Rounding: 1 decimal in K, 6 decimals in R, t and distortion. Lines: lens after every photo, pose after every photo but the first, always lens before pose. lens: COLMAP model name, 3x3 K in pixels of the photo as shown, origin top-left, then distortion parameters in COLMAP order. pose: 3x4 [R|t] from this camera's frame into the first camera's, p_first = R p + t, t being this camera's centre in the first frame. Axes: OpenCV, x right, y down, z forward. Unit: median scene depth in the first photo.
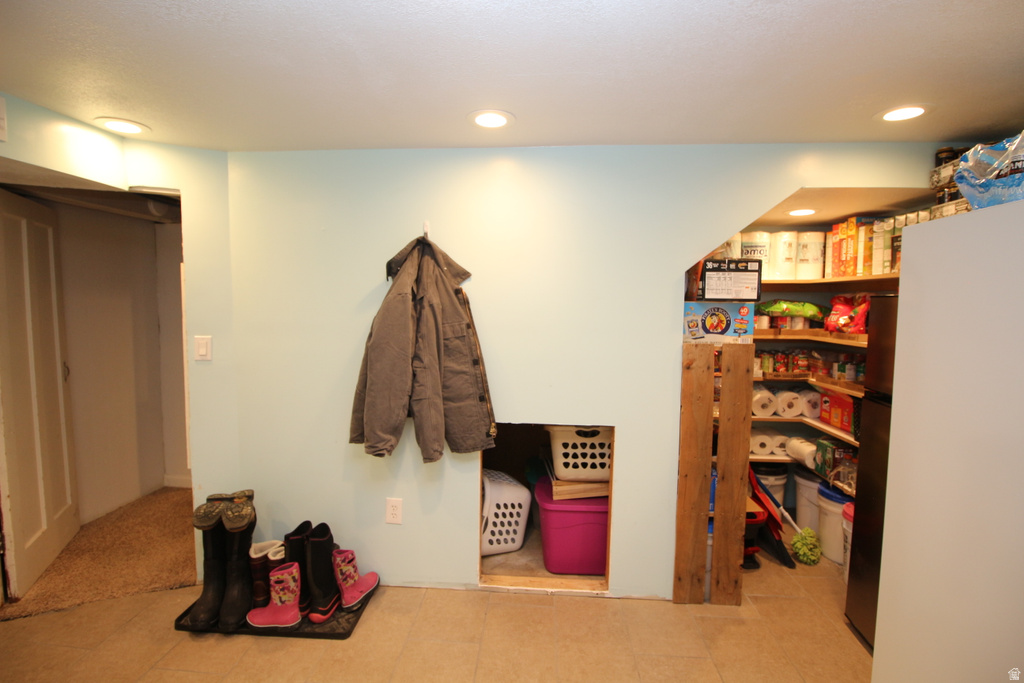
lens RADIAL K [[483.3, 0, 512.5], [0, 483.3, 335.2], [0, 0, 1]] dist [-0.001198, -0.000255]
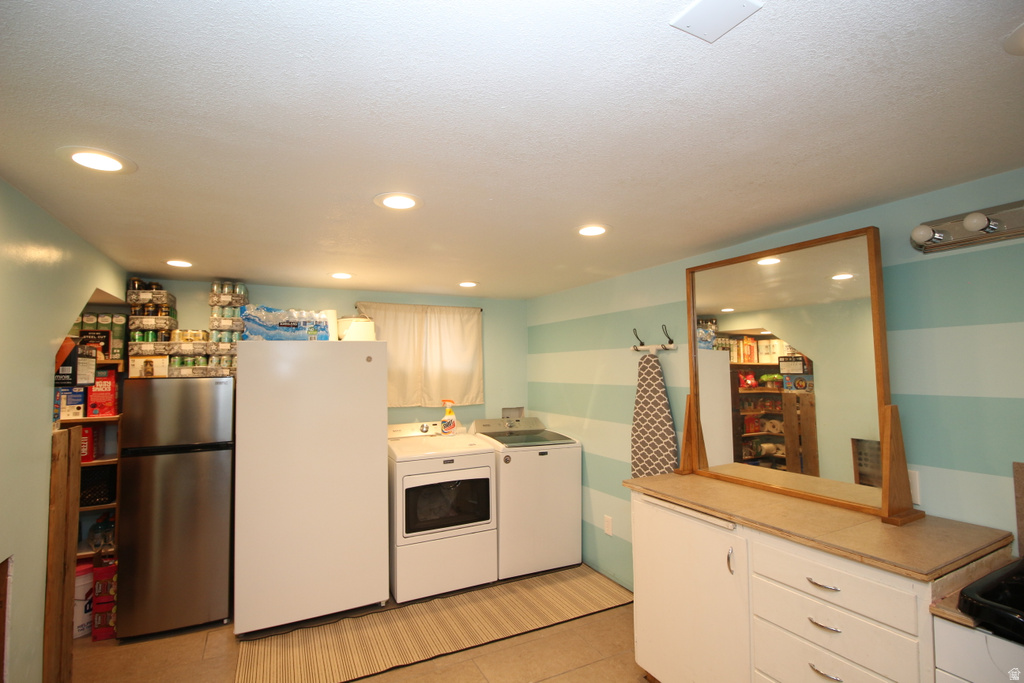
lens RADIAL K [[483.3, 0, 512.5], [0, 483.3, 335.2], [0, 0, 1]] dist [-0.001198, -0.000255]
pose [[-0.502048, 0.053978, 0.863153, -0.934185], [0.072089, 0.997189, -0.020430, -0.091594], [-0.861830, 0.051968, -0.504528, 0.723089]]
